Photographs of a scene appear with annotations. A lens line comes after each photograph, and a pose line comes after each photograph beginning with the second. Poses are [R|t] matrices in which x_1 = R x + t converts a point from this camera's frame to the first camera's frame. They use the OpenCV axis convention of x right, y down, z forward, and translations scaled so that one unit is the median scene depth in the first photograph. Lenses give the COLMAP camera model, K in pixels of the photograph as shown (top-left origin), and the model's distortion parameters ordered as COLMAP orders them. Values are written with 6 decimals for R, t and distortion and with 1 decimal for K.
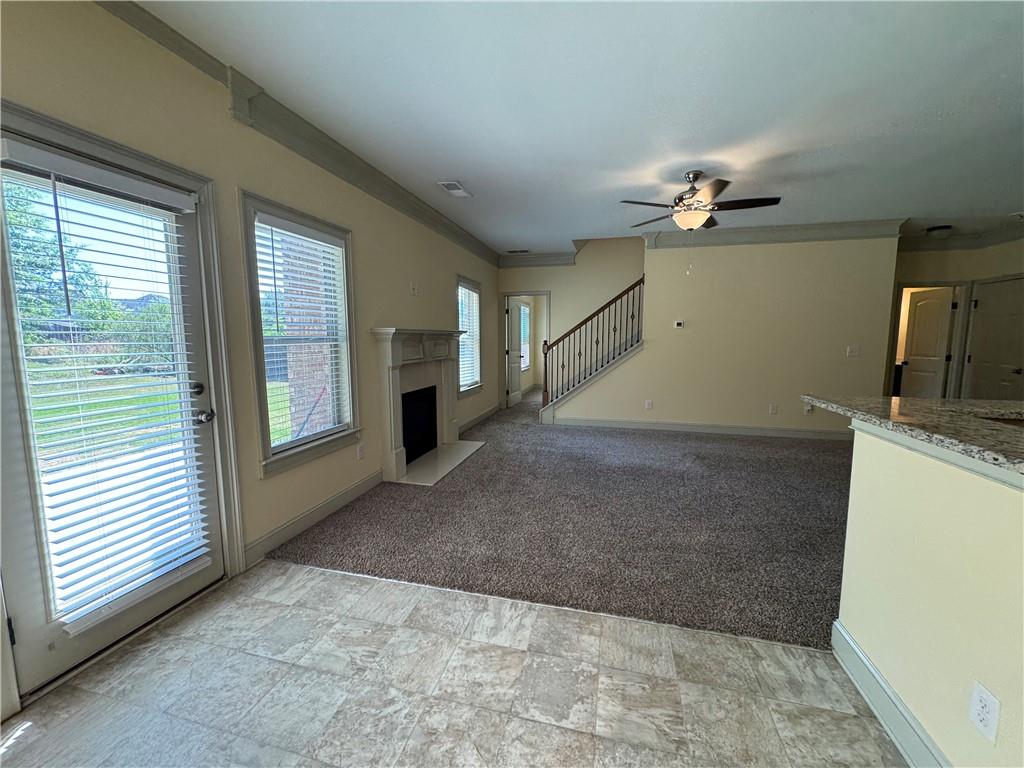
lens RADIAL K [[408.2, 0, 517.5], [0, 408.2, 386.4], [0, 0, 1]] dist [-0.002840, 0.000358]
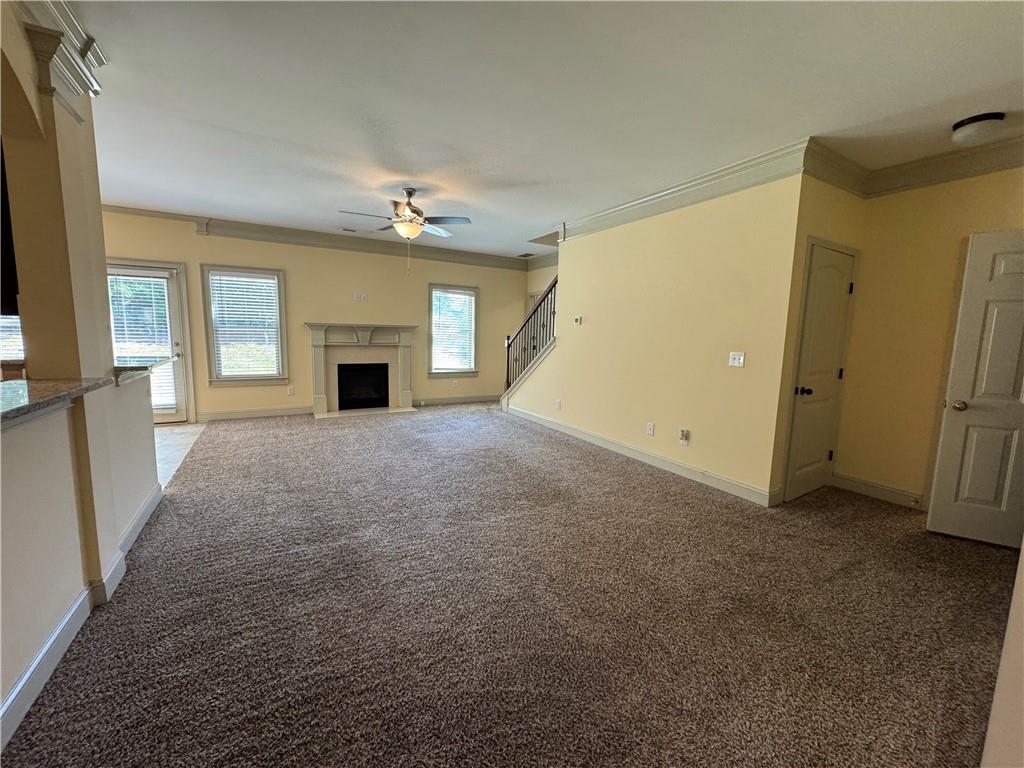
lens RADIAL K [[408.2, 0, 505.9], [0, 408.2, 384.1], [0, 0, 1]] dist [-0.002840, 0.000358]
pose [[0.691242, 0.092880, -0.716630, 0.547022], [-0.107882, 0.993856, 0.024751, -0.005685], [0.714525, 0.060203, 0.697015, 0.148786]]
